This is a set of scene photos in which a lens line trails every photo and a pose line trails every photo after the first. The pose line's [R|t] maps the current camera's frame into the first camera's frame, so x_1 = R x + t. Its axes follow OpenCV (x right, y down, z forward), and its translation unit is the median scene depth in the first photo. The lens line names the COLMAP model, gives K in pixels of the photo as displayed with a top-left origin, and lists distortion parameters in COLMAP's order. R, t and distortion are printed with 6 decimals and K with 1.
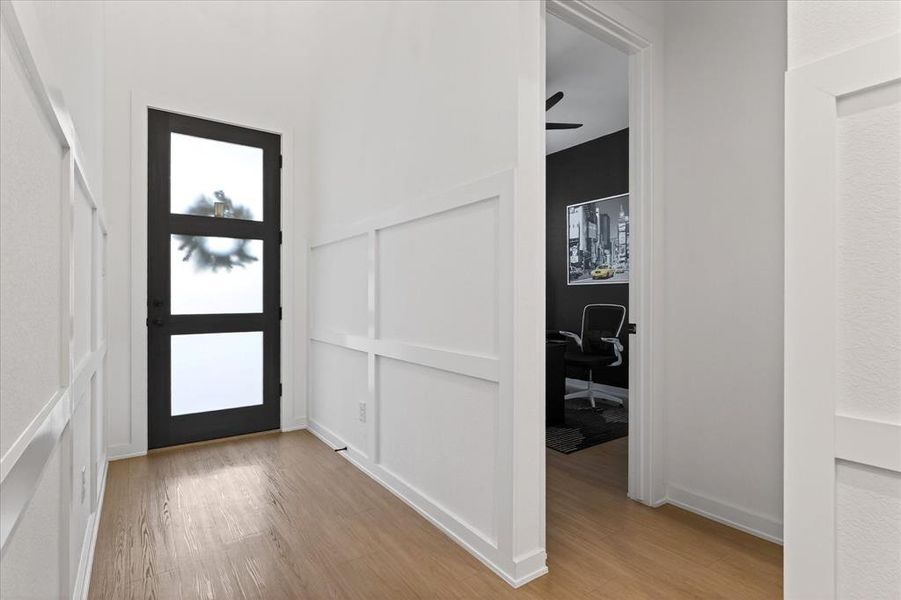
lens RADIAL K [[447.7, 0, 449.0], [0, 447.7, 295.1], [0, 0, 1]] dist [0.001636, 0.000611]
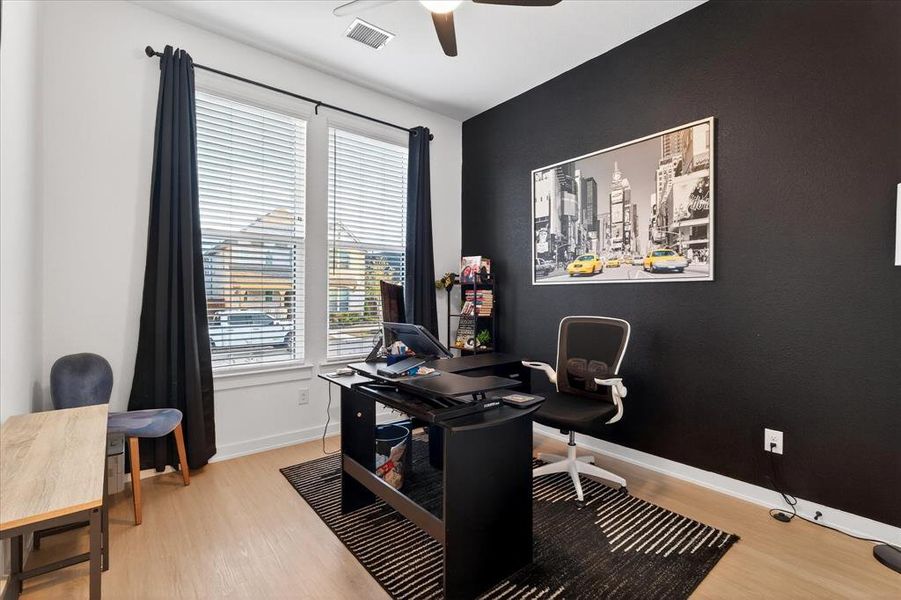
lens RADIAL K [[407.8, 0, 451.7], [0, 407.8, 293.7], [0, 0, 1]] dist [-0.000254, 0.000004]
pose [[0.996760, -0.002565, 0.080391, 0.095209], [0.001674, 0.999936, 0.011147, -0.016964], [-0.080414, -0.010976, 0.996701, 0.406621]]
